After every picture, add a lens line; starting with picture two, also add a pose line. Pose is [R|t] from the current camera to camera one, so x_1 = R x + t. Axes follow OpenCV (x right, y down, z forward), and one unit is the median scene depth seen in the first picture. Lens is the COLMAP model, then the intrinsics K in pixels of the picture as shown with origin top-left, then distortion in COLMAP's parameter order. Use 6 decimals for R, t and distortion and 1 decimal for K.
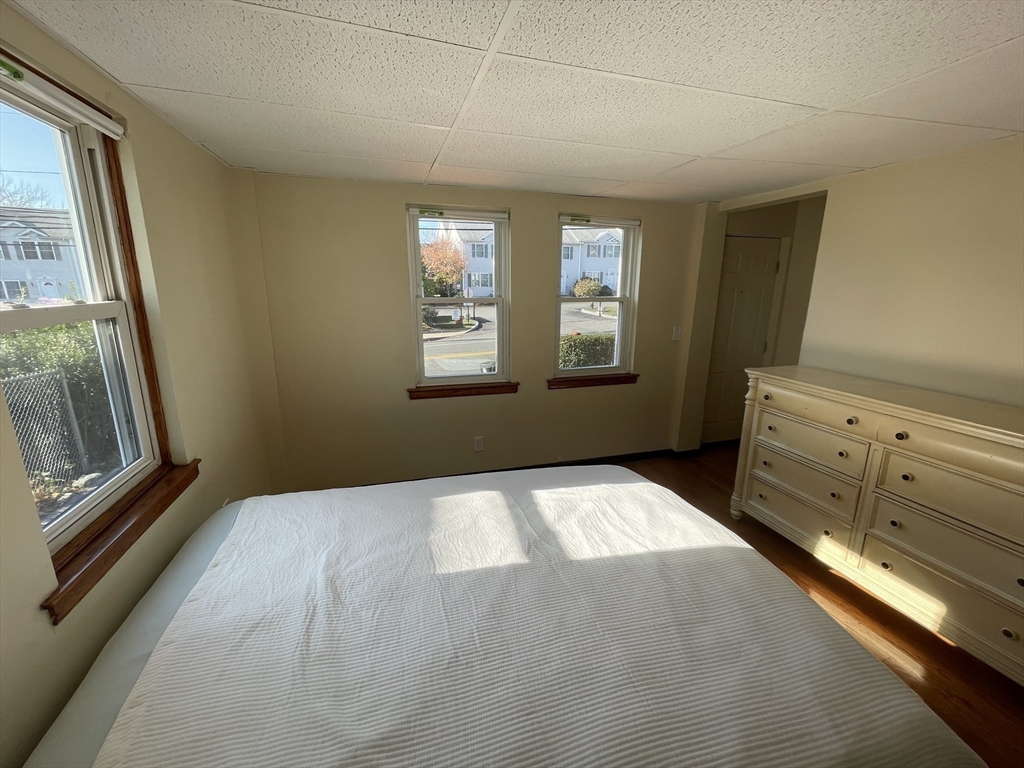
lens RADIAL K [[409.6, 0, 510.5], [0, 409.6, 382.5], [0, 0, 1]] dist [0.000036, -0.001119]
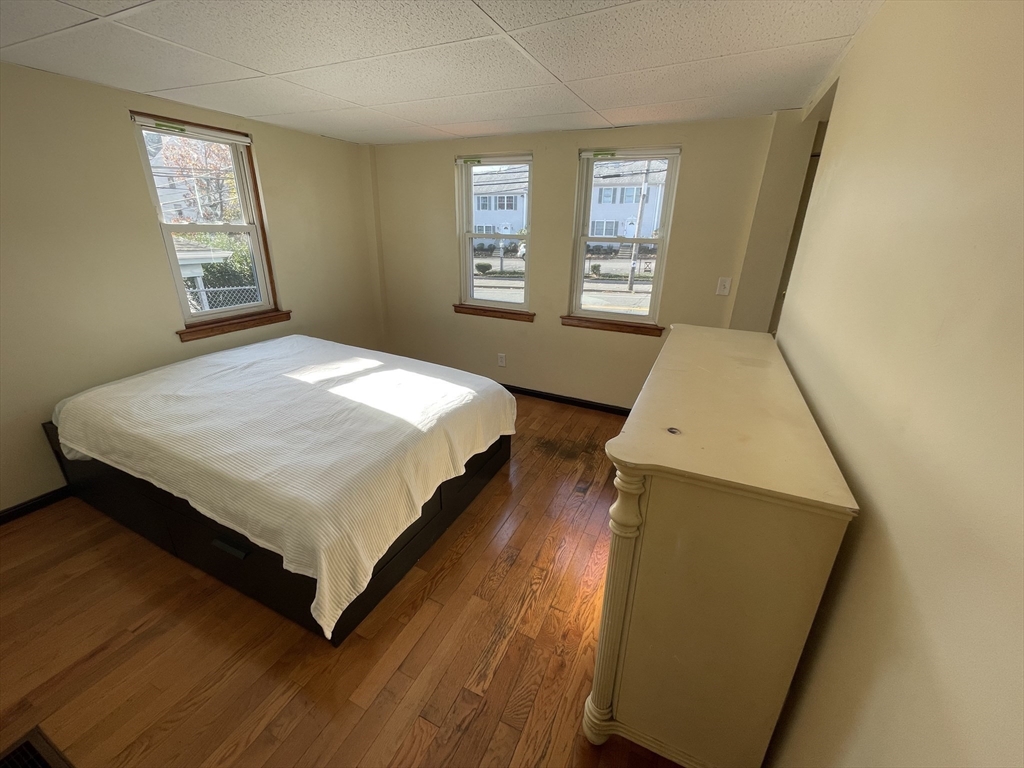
lens RADIAL K [[409.6, 0, 515.5], [0, 409.6, 380.6], [0, 0, 1]] dist [0.000036, -0.001119]
pose [[0.746703, 0.242298, -0.619457, 0.772077], [-0.172828, 0.969981, 0.171075, -0.004900], [0.642313, -0.020682, 0.766164, 0.109074]]
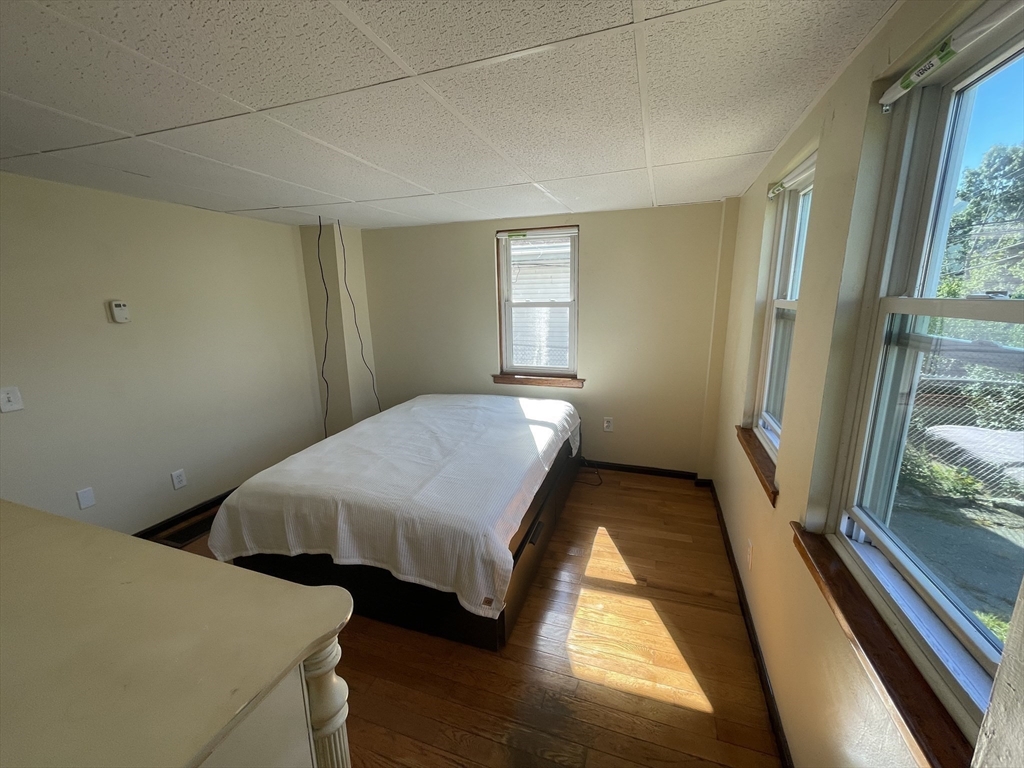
lens RADIAL K [[409.6, 0, 513.9], [0, 409.6, 382.5], [0, 0, 1]] dist [0.000036, -0.001119]
pose [[-0.584006, 0.169857, -0.793780, 0.608900], [-0.185102, 0.924235, 0.333958, -0.239046], [0.790364, 0.341964, -0.508317, 1.020059]]
